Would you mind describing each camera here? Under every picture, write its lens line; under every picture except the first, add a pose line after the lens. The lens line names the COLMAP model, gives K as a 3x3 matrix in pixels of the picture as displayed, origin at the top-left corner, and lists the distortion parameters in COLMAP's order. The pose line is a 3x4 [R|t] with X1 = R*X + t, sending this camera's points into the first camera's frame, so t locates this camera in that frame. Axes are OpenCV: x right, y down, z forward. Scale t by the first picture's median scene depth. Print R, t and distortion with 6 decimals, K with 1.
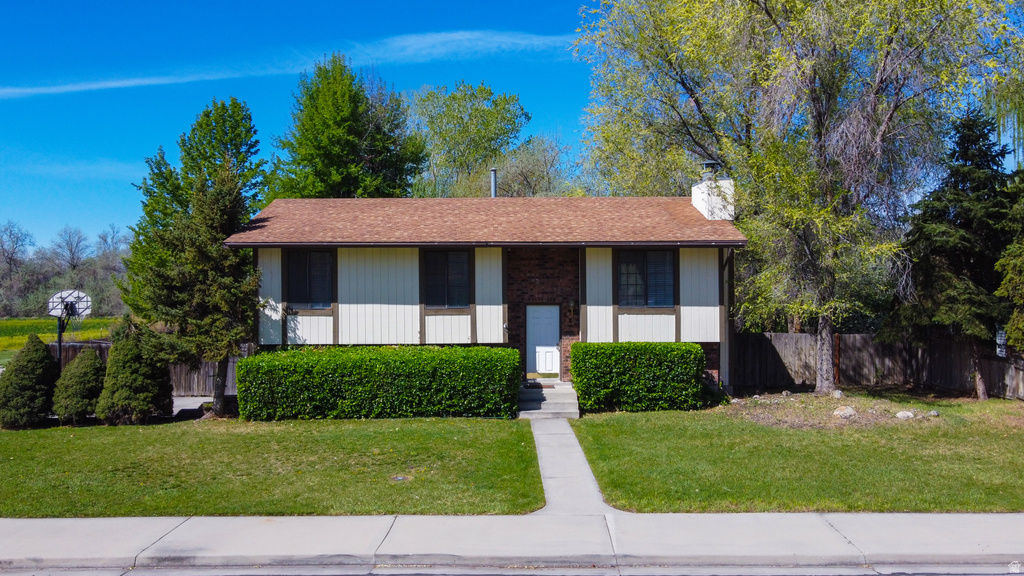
lens RADIAL K [[809.5, 0, 505.0], [0, 809.5, 291.7], [0, 0, 1]] dist [-0.005520, 0.063063]
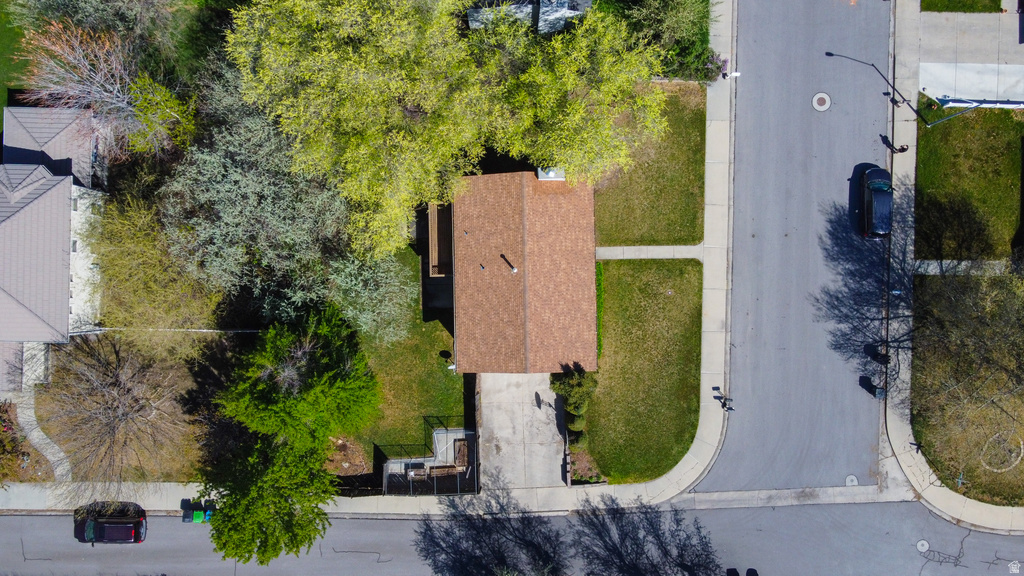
lens RADIAL K [[809.5, 0, 505.0], [0, 809.5, 291.7], [0, 0, 1]] dist [-0.005520, 0.063063]
pose [[-0.009879, -0.999870, 0.012710, -0.114275], [0.018008, 0.012530, 0.999759, -2.647489], [-0.999789, 0.010106, 0.017882, 1.204747]]
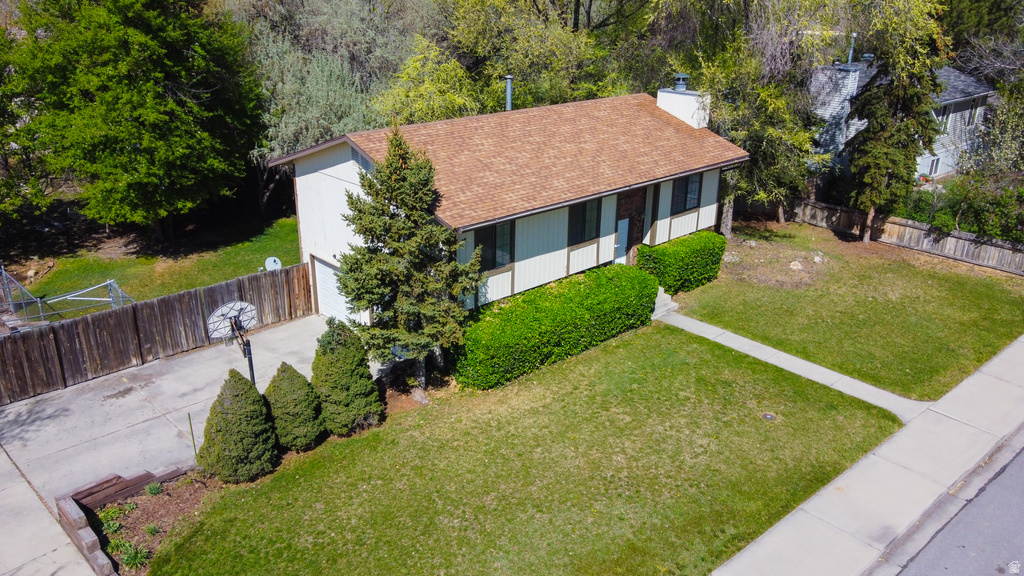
lens RADIAL K [[781.4, 0, 507.7], [0, 781.4, 289.5], [0, 0, 1]] dist [0.002801, 0.044560]
pose [[0.734455, -0.235559, 0.636465, -0.867951], [-0.008398, 0.934603, 0.355592, -0.308101], [-0.678605, -0.266511, 0.684446, 0.302505]]
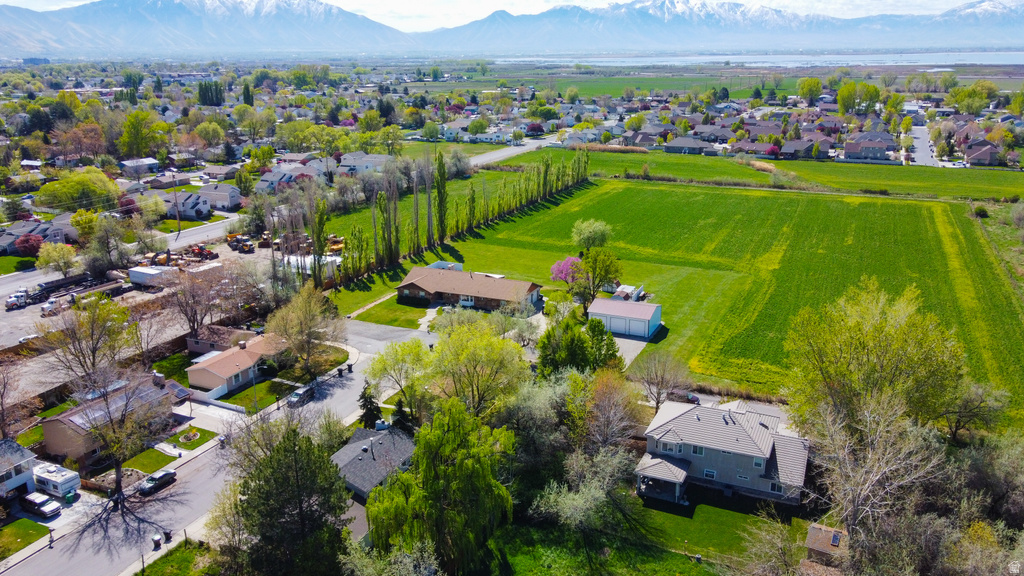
lens RADIAL K [[798.8, 0, 504.8], [0, 798.8, 295.2], [0, 0, 1]] dist [-0.003588, 0.052665]
pose [[-0.399883, 0.285825, -0.870860, 4.556354], [0.004702, 0.950761, 0.309890, -2.420767], [0.916554, 0.119825, -0.381537, 3.560185]]
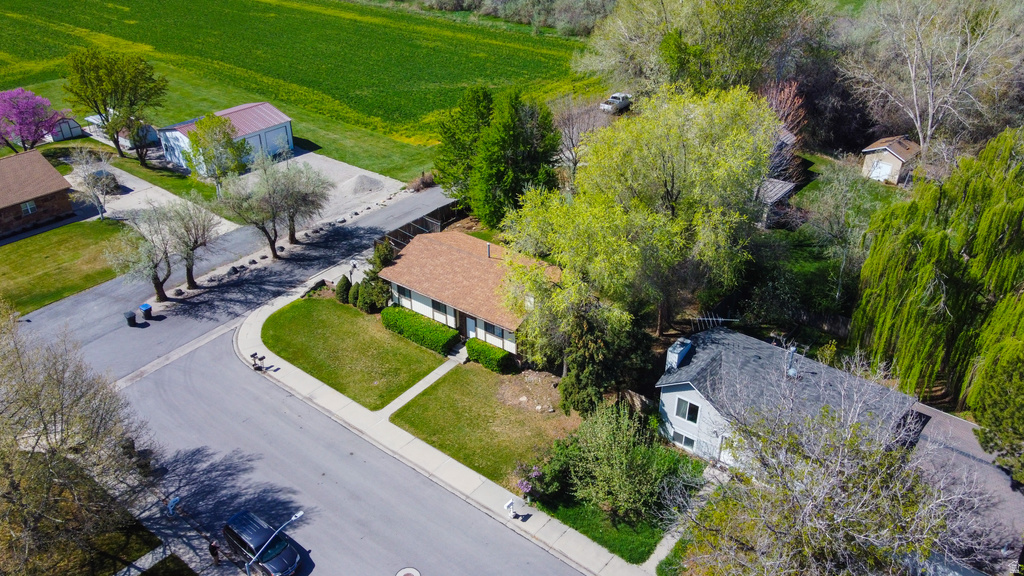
lens RADIAL K [[790.2, 0, 507.9], [0, 790.2, 290.0], [0, 0, 1]] dist [0.004762, 0.039833]
pose [[0.795268, 0.315215, -0.517870, 1.572234], [-0.008553, 0.859955, 0.510298, -1.500407], [0.606198, -0.401394, 0.686590, -0.768878]]
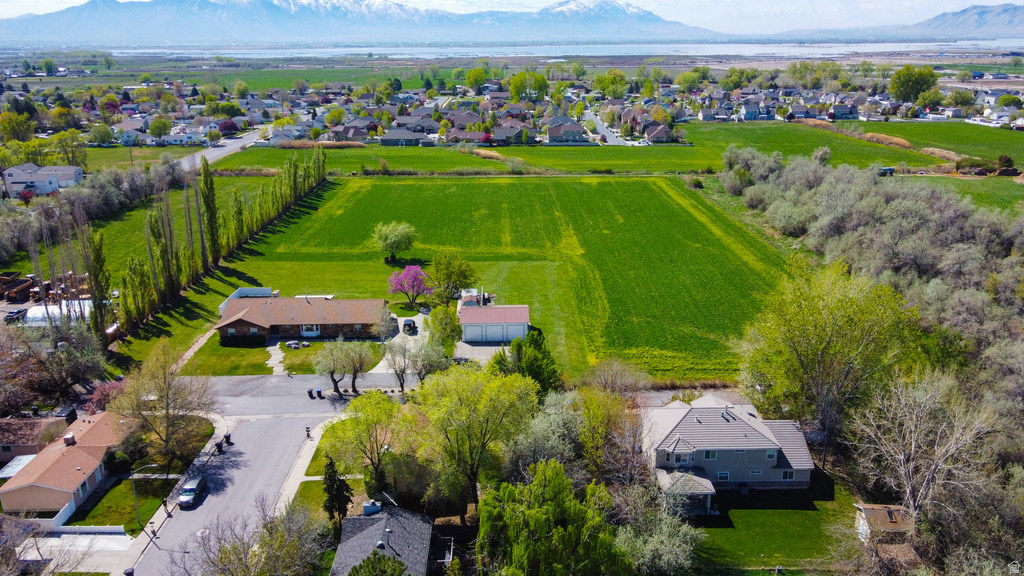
lens RADIAL K [[790.2, 0, 507.9], [0, 790.2, 290.0], [0, 0, 1]] dist [0.004762, 0.039833]
pose [[0.035233, 0.315767, -0.948182, 4.169637], [-0.002448, 0.948796, 0.315881, -2.380460], [0.999376, -0.008809, 0.034202, 1.635972]]
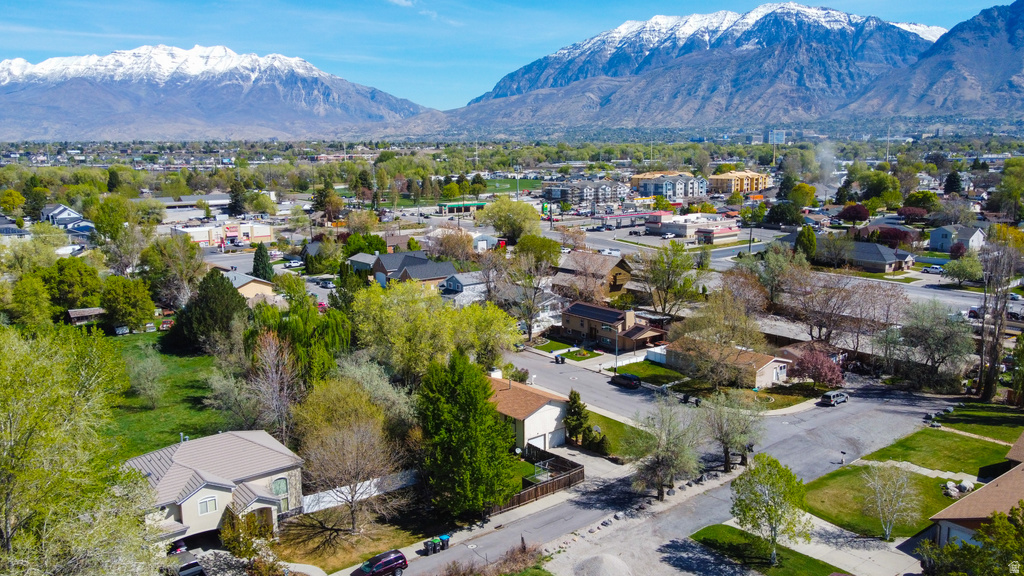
lens RADIAL K [[790.2, 0, 507.9], [0, 790.2, 290.0], [0, 0, 1]] dist [0.004762, 0.039833]
pose [[-0.625944, -0.120485, 0.770505, -3.536040], [0.029528, 0.983624, 0.177798, -1.532806], [-0.779309, 0.134043, -0.612136, 4.014444]]
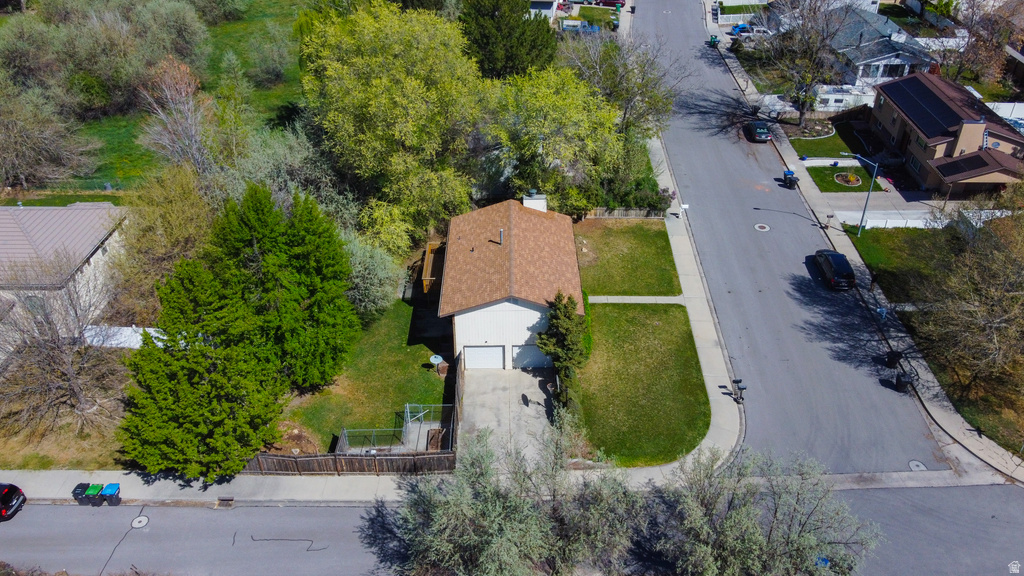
lens RADIAL K [[790.2, 0, 507.9], [0, 790.2, 290.0], [0, 0, 1]] dist [0.004762, 0.039833]
pose [[0.009291, -0.555151, 0.831698, -2.312120], [0.025801, 0.831590, 0.554791, -1.475483], [-0.999624, 0.016304, 0.022049, 1.142162]]
